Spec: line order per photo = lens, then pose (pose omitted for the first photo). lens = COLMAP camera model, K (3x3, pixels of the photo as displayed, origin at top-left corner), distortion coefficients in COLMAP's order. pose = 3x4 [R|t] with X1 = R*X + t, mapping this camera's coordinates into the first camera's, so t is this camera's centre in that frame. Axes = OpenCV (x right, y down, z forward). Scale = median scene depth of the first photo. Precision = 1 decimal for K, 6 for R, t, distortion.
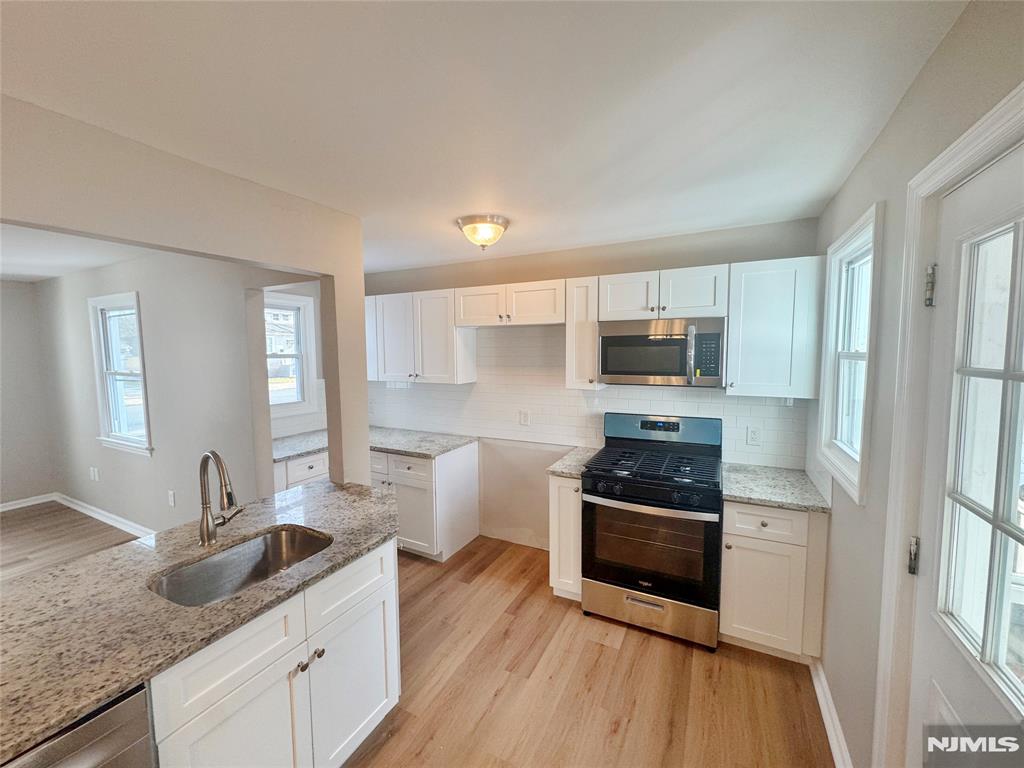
lens RADIAL K [[409.3, 0, 507.9], [0, 409.3, 381.6], [0, 0, 1]] dist [0.000039, 0.000566]
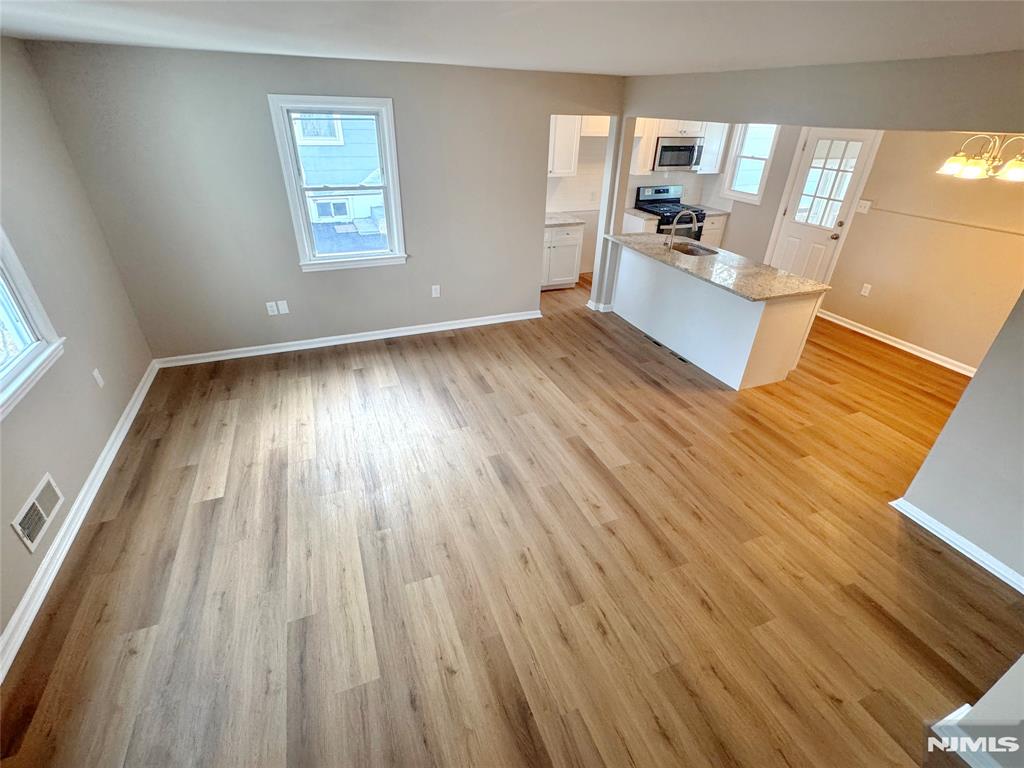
lens RADIAL K [[473.8, 0, 509.0], [0, 473.8, 386.0], [0, 0, 1]] dist [-0.005358, 0.000363]
pose [[0.651356, -0.365249, 0.665077, -2.333728], [0.030520, 0.888420, 0.458015, -0.153993], [-0.758158, -0.278033, 0.589826, -0.136435]]
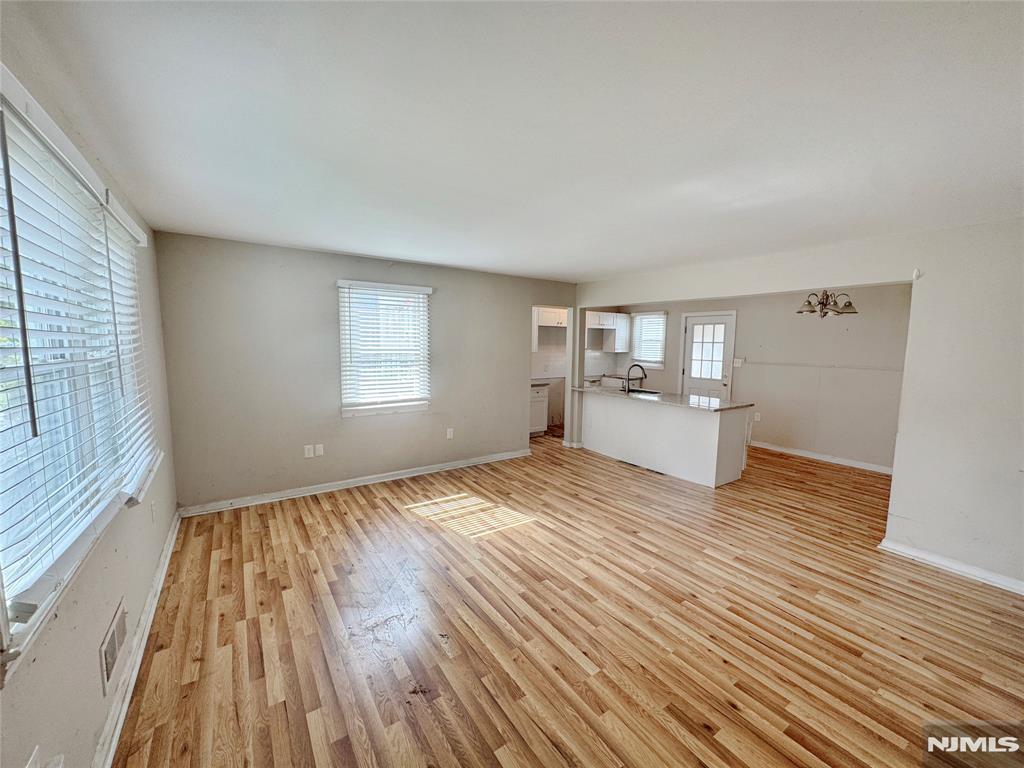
lens RADIAL K [[409.3, 0, 512.8], [0, 409.3, 380.5], [0, 0, 1]] dist [0.000039, 0.000566]
pose [[0.469637, -0.075744, 0.879604, -2.657002], [0.046893, 0.997047, 0.060820, 0.021509], [-0.881613, 0.012684, 0.471802, 0.150175]]
